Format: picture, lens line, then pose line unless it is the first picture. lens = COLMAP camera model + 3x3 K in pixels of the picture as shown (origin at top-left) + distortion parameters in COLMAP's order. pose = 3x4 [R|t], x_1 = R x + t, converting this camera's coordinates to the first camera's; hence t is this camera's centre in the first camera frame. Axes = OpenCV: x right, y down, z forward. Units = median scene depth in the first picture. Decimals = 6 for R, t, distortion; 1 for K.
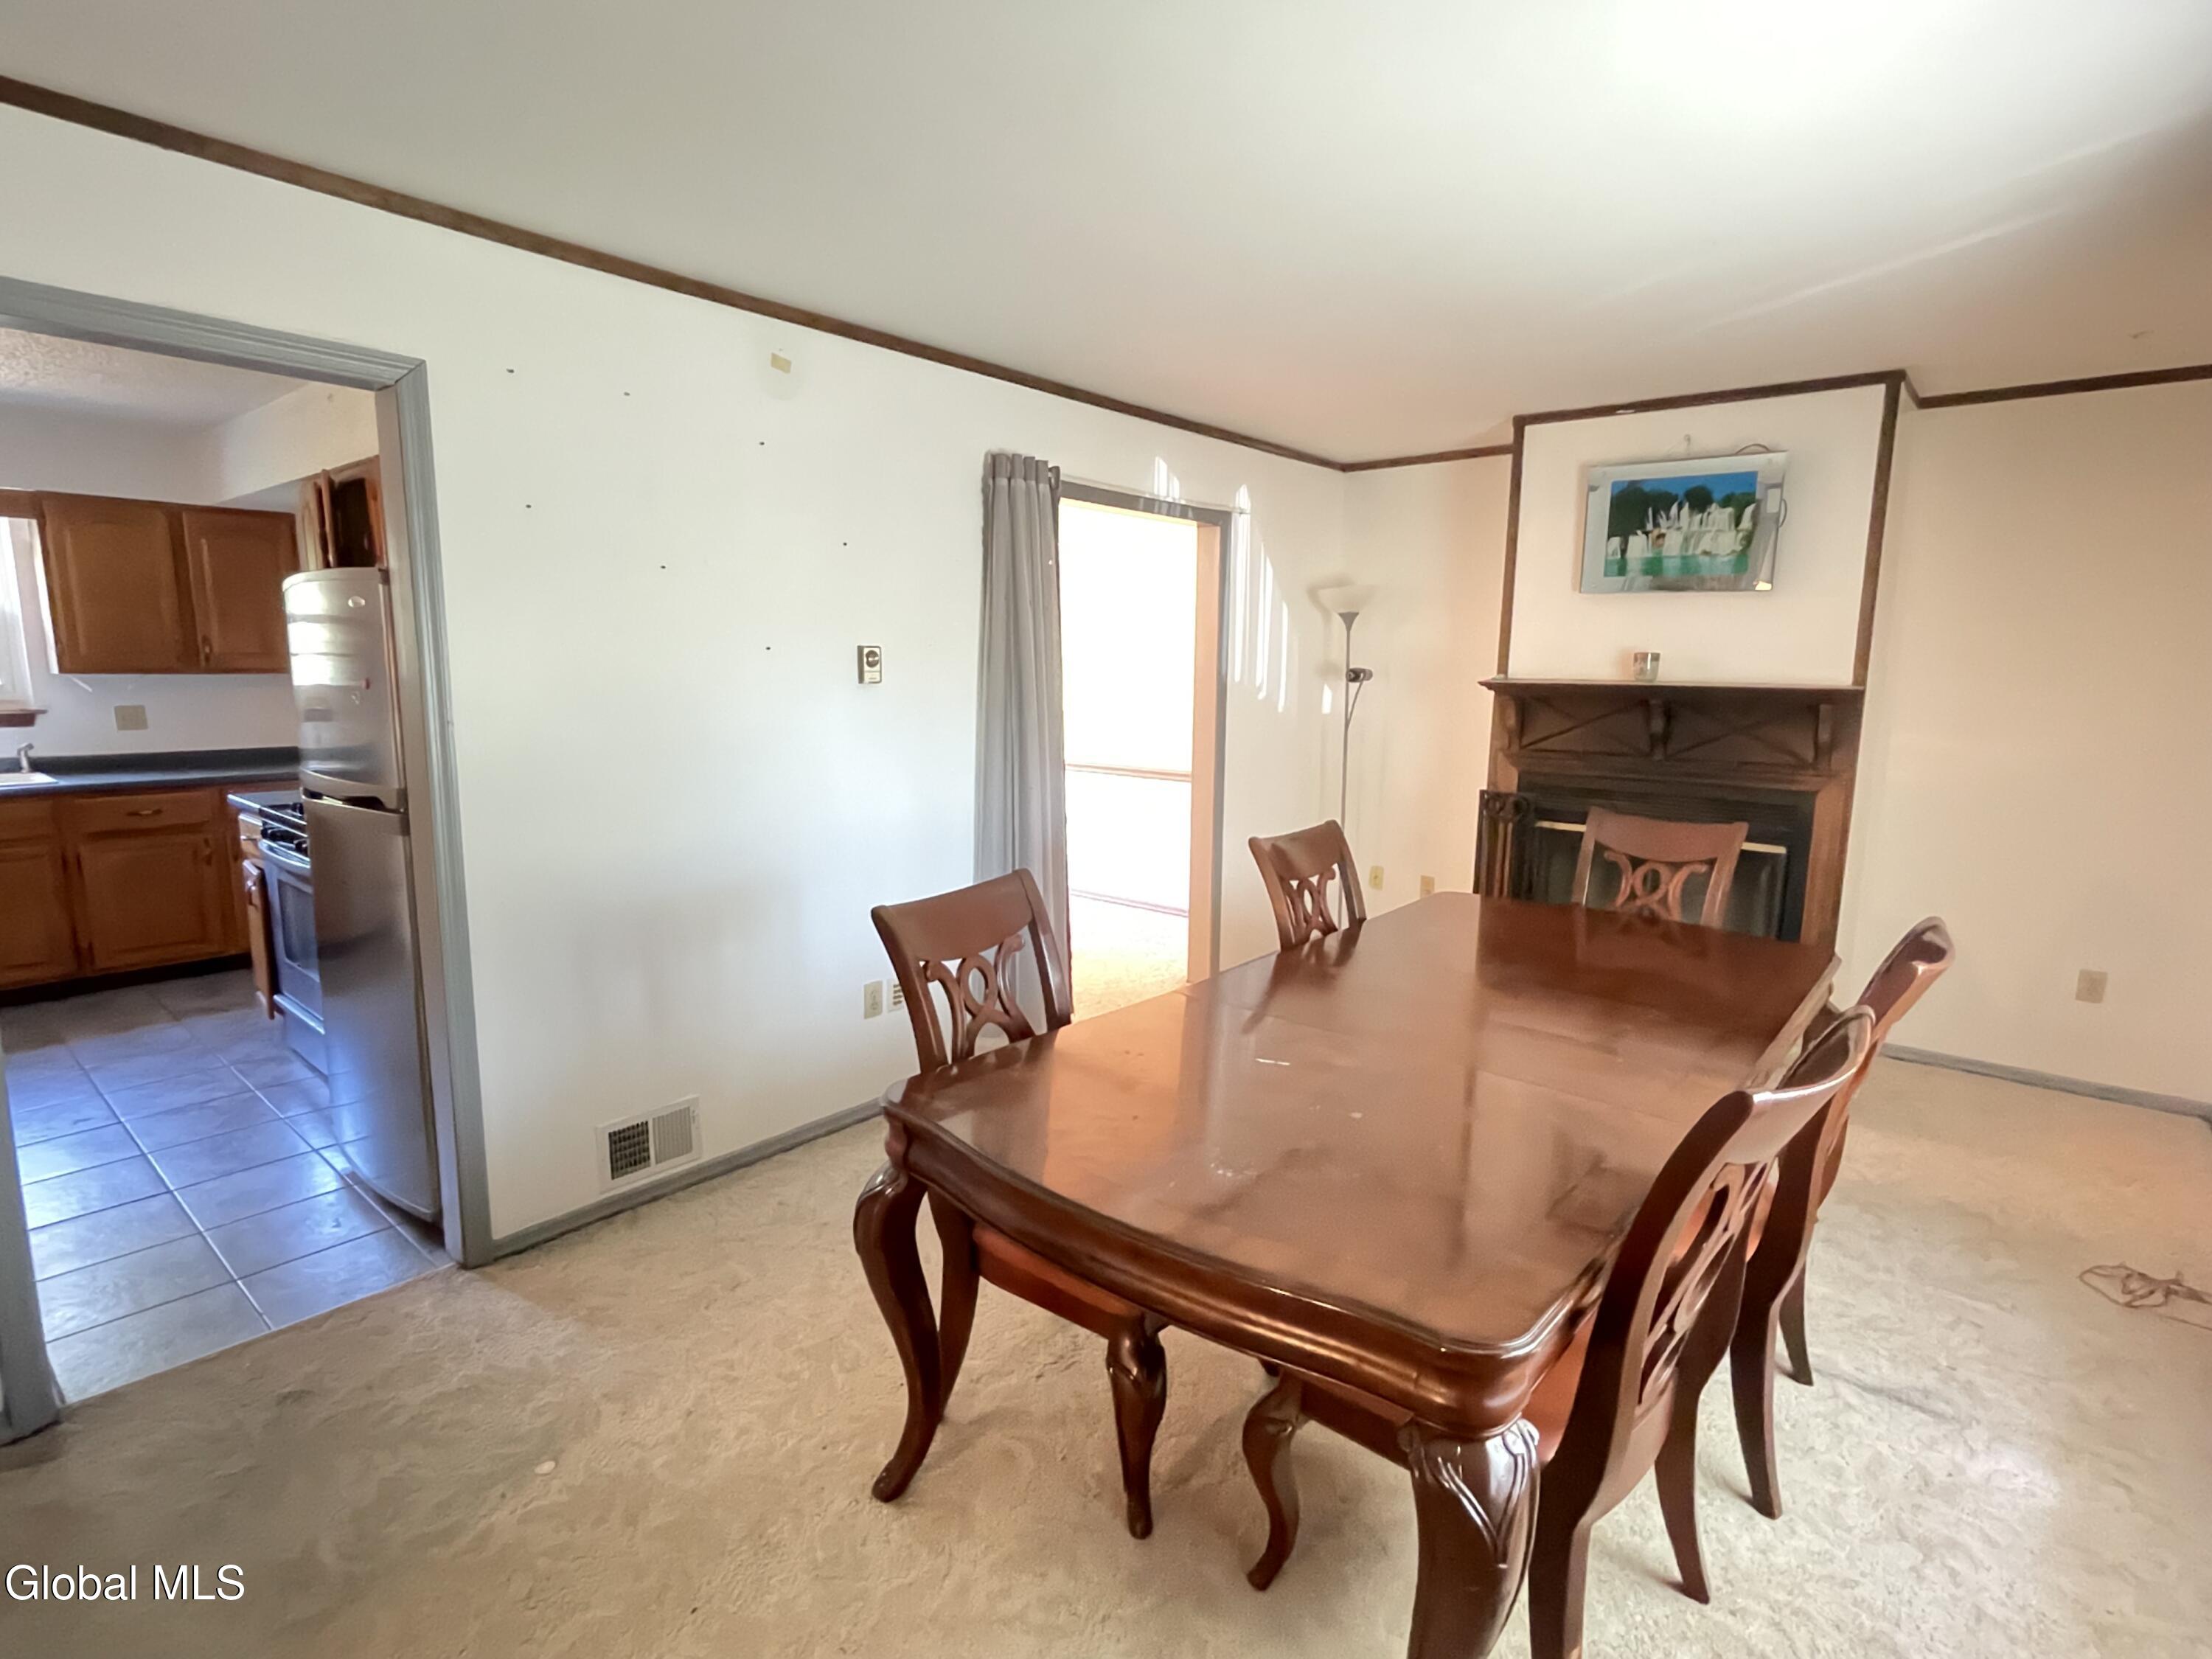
lens RADIAL K [[1107.4, 0, 1108.2], [0, 1107.4, 830.8], [0, 0, 1]] dist [0.000143, 0.000237]
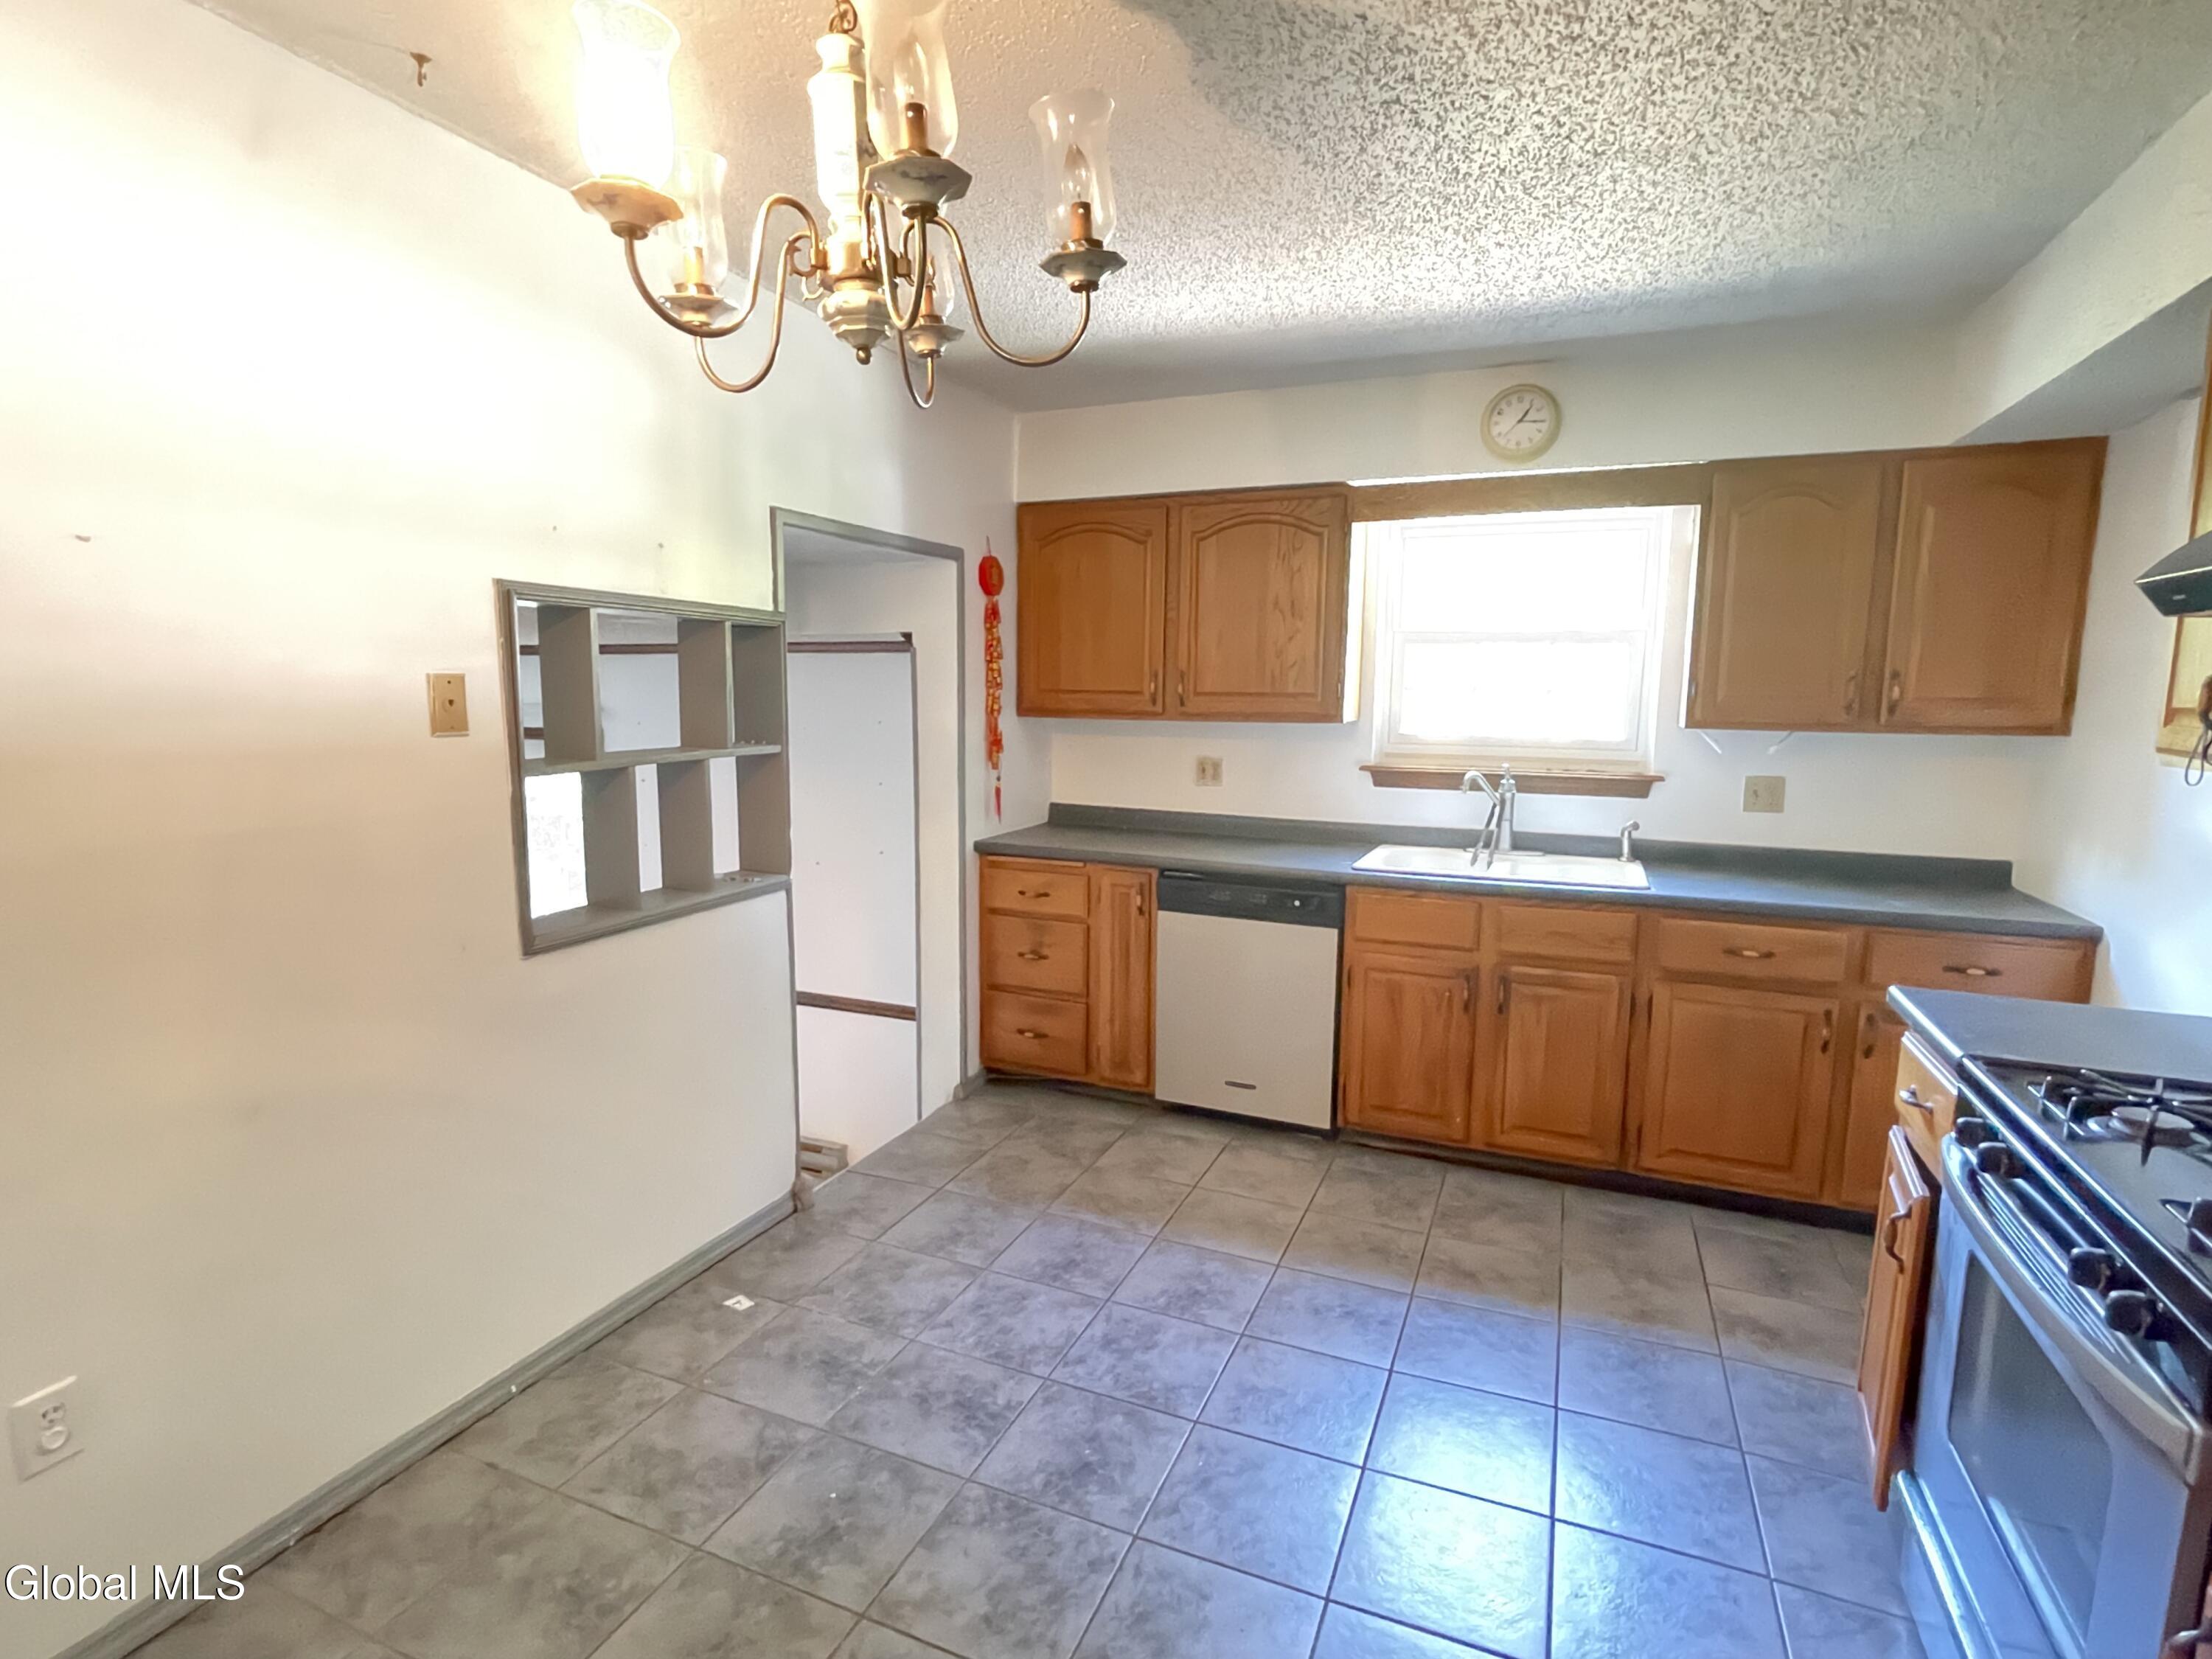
lens RADIAL K [[1107.4, 0, 1107.7], [0, 1107.4, 844.6], [0, 0, 1]] dist [0.000143, 0.000237]
pose [[0.295964, 0.130245, -0.946278, -0.387507], [-0.157440, 0.983763, 0.086162, -0.072367], [0.942135, 0.123481, 0.311664, 0.450401]]
